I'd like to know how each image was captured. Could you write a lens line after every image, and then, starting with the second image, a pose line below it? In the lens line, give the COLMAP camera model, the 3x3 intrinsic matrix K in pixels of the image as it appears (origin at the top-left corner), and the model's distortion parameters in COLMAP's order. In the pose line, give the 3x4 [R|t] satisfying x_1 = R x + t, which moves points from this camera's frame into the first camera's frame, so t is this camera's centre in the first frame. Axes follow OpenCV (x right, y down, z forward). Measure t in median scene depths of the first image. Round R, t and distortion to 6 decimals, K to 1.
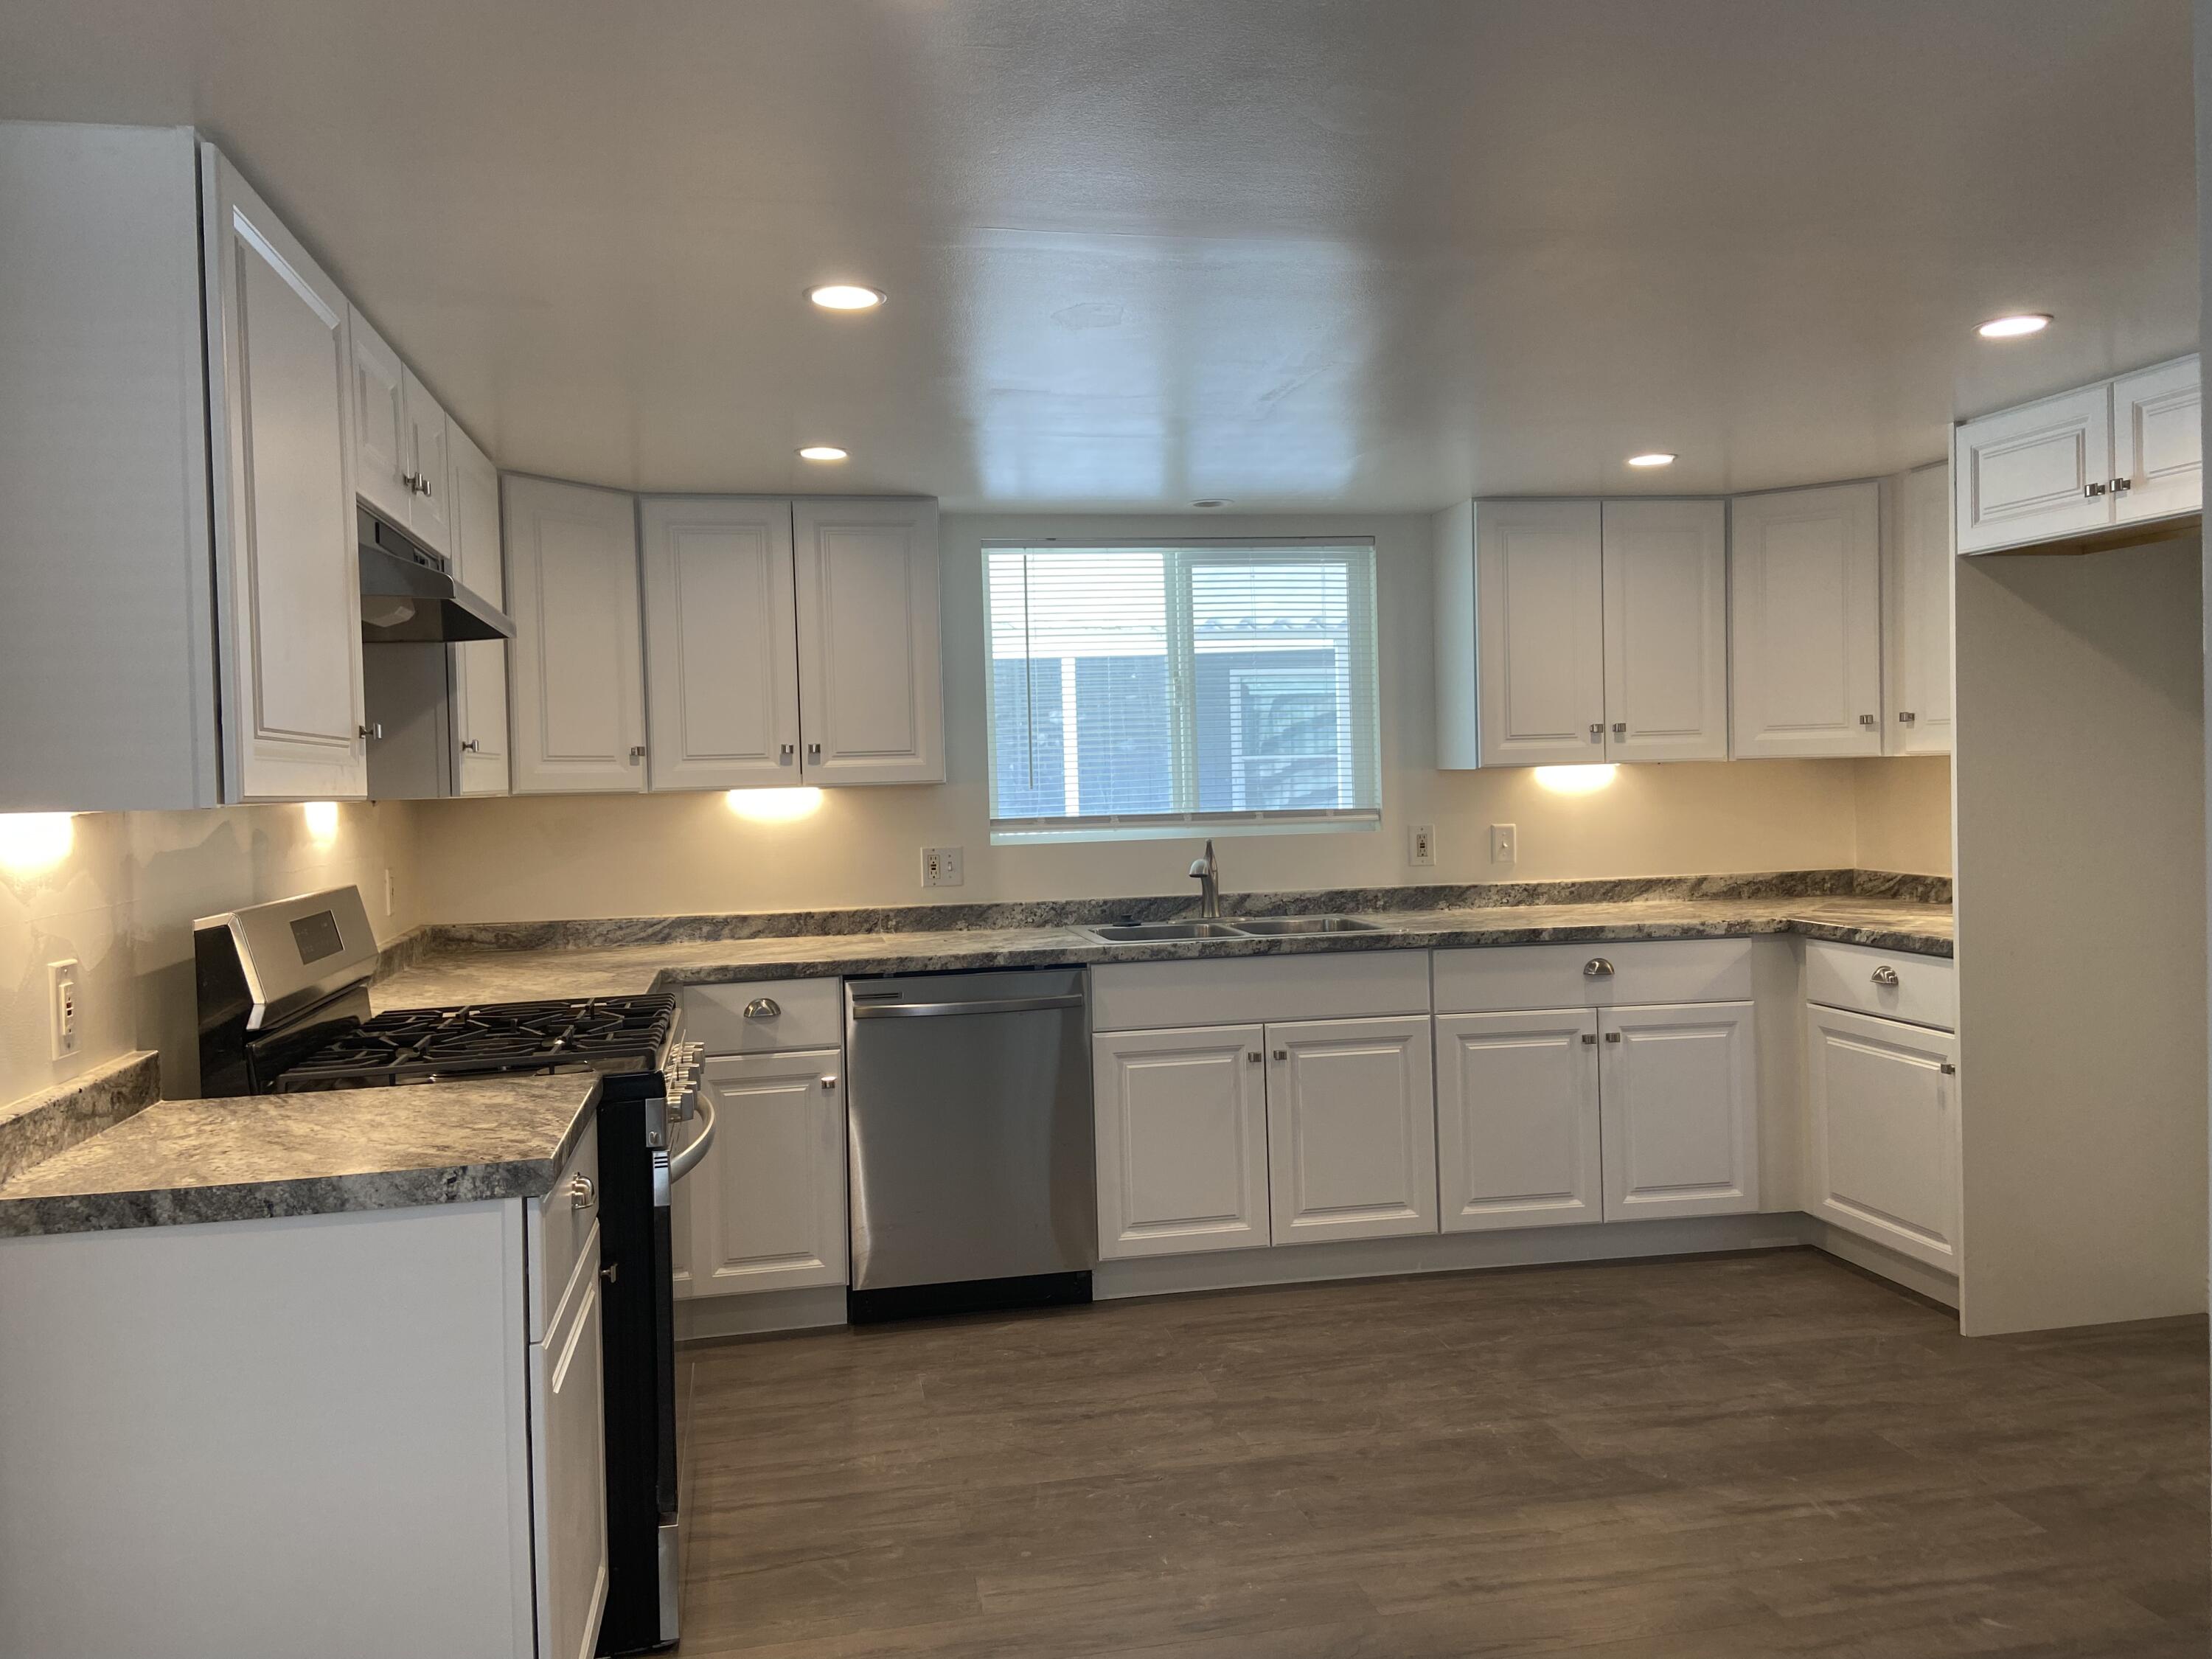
lens RADIAL K [[1660.6, 0, 1092.8], [0, 1660.6, 803.6], [0, 0, 1]] dist [0.109108, -0.127314]
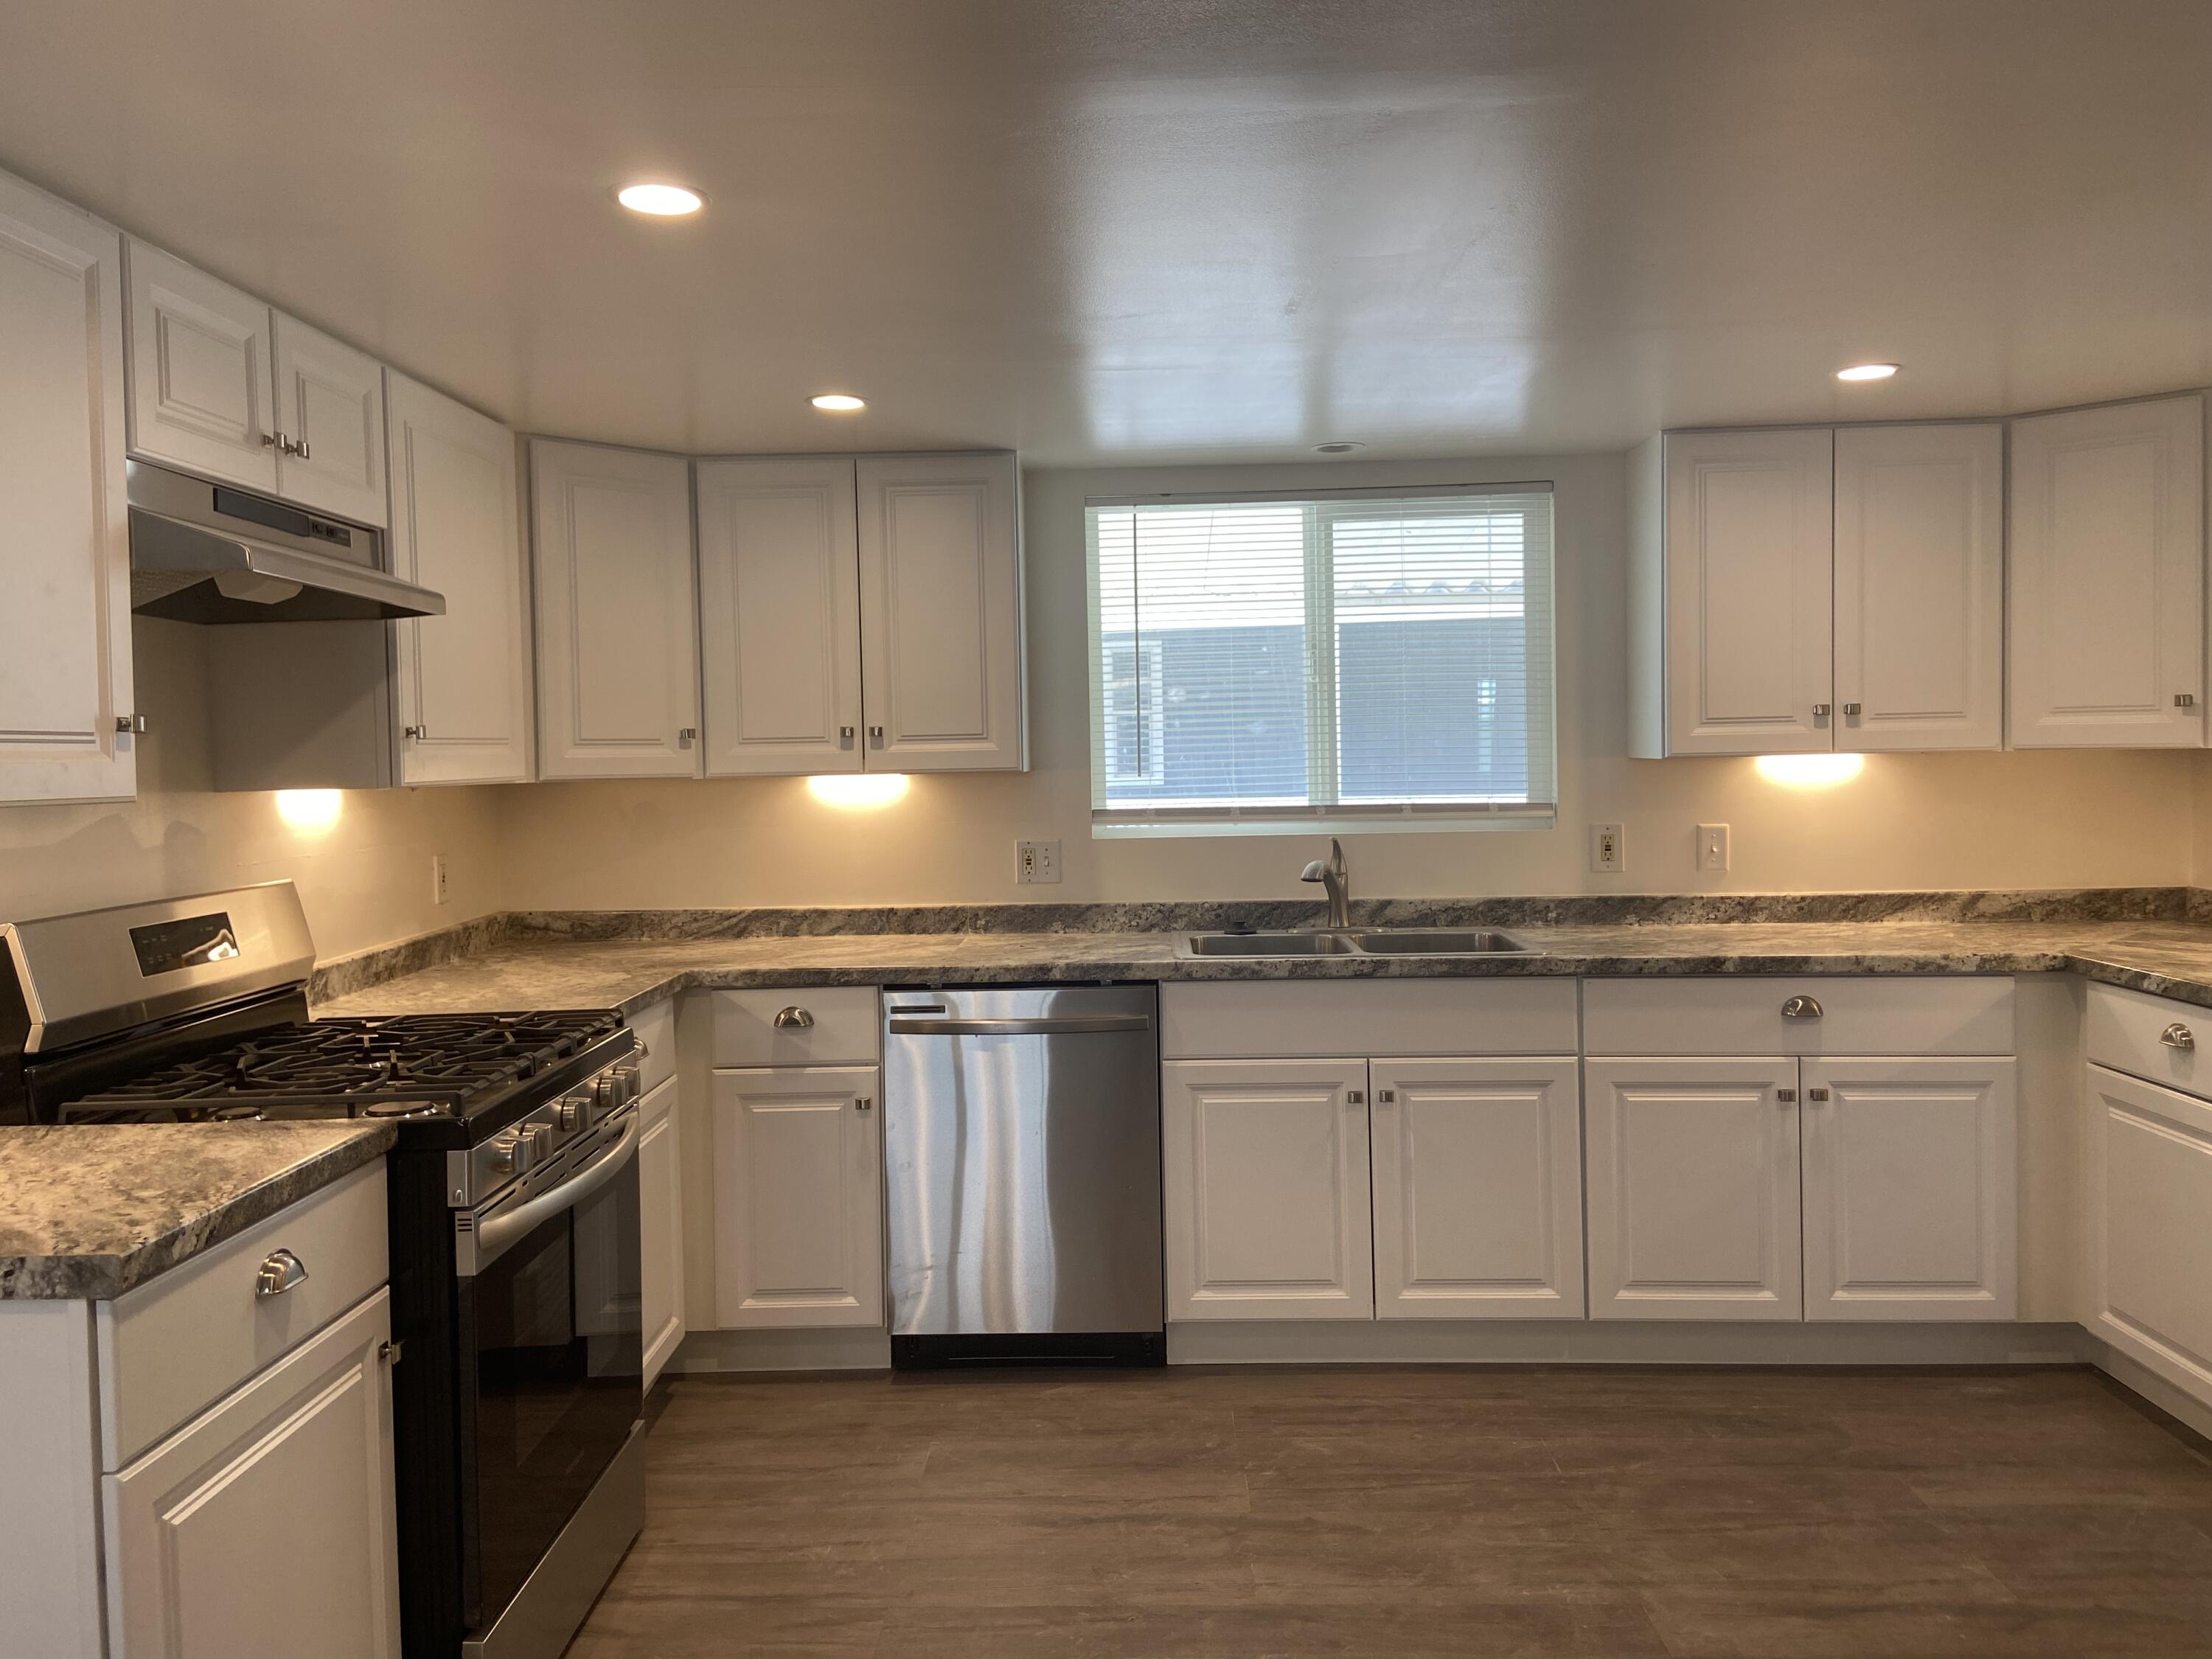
lens RADIAL K [[1660.6, 0, 1094.7], [0, 1660.6, 797.3], [0, 0, 1]] dist [0.109108, -0.127314]
pose [[0.977104, 0.014315, -0.212280, 0.146287], [-0.010945, 0.999795, 0.017040, -0.014224], [0.212481, -0.014326, 0.977060, 0.140273]]
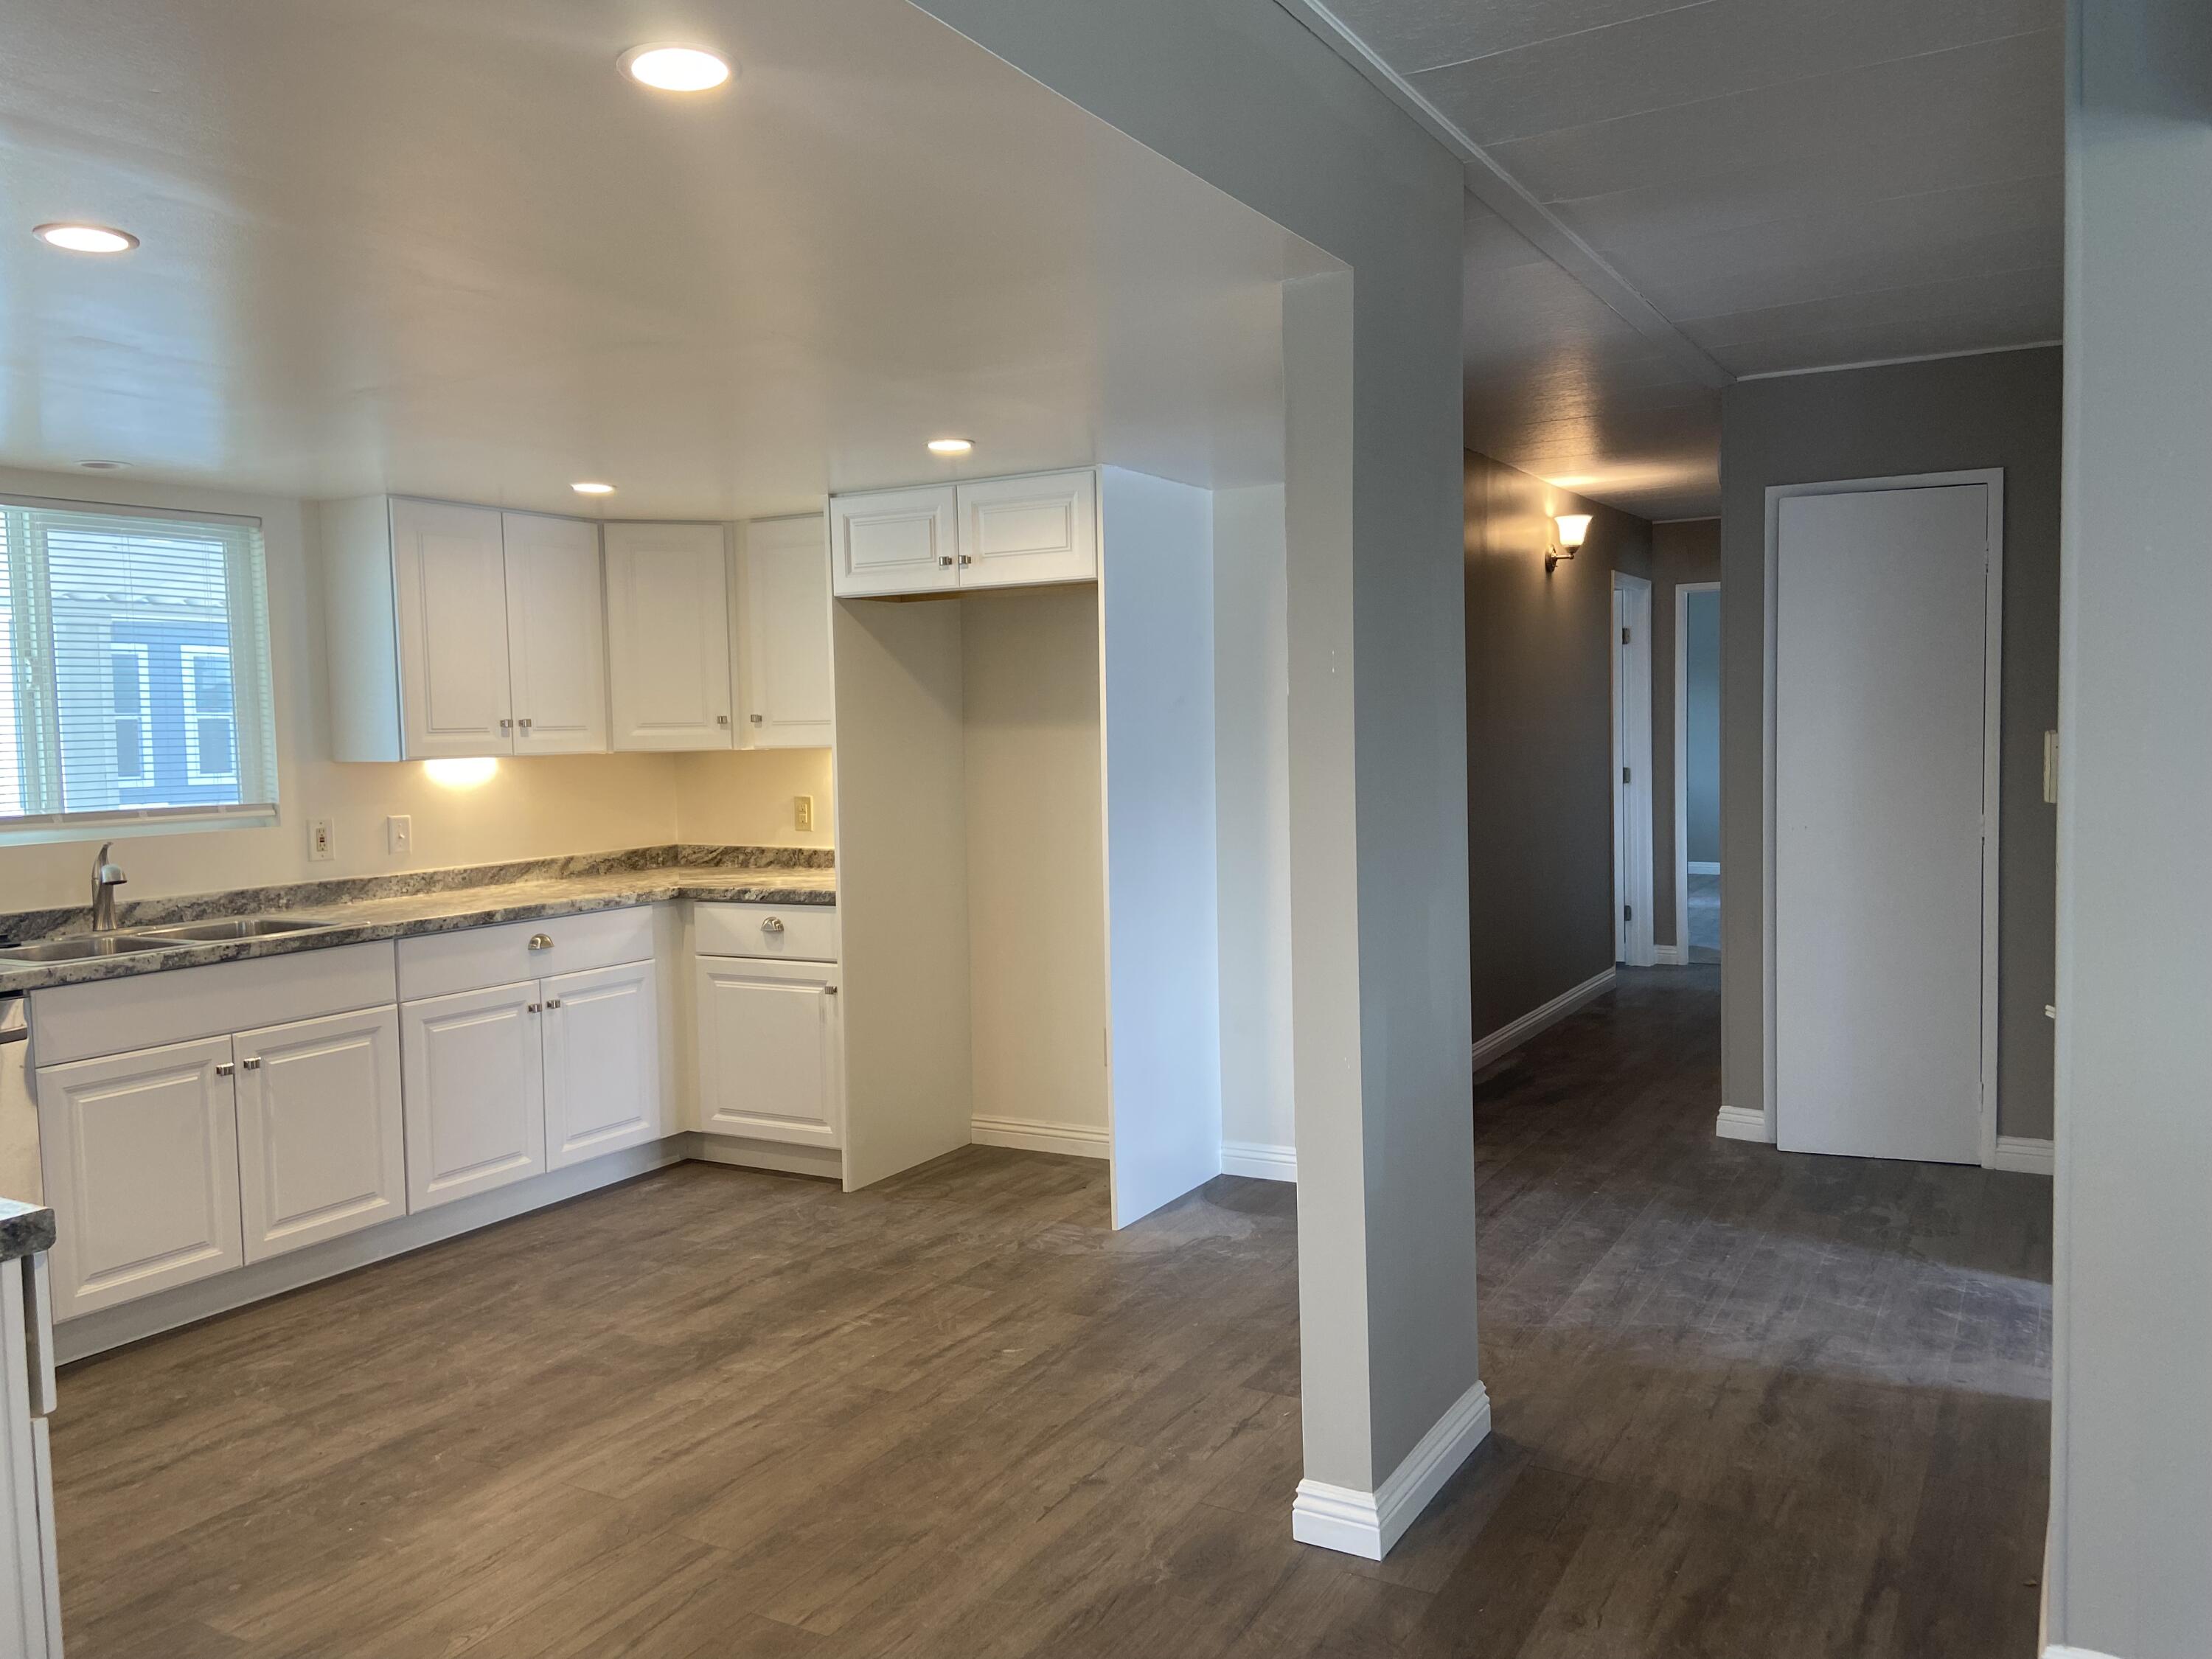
lens RADIAL K [[1660.6, 0, 1111.5], [0, 1660.6, 810.5], [0, 0, 1]] dist [0.109108, -0.127314]
pose [[0.657253, -0.028400, 0.753135, -0.290500], [0.020489, 0.999594, 0.019813, -0.002721], [-0.753392, 0.002409, 0.657568, -0.004732]]
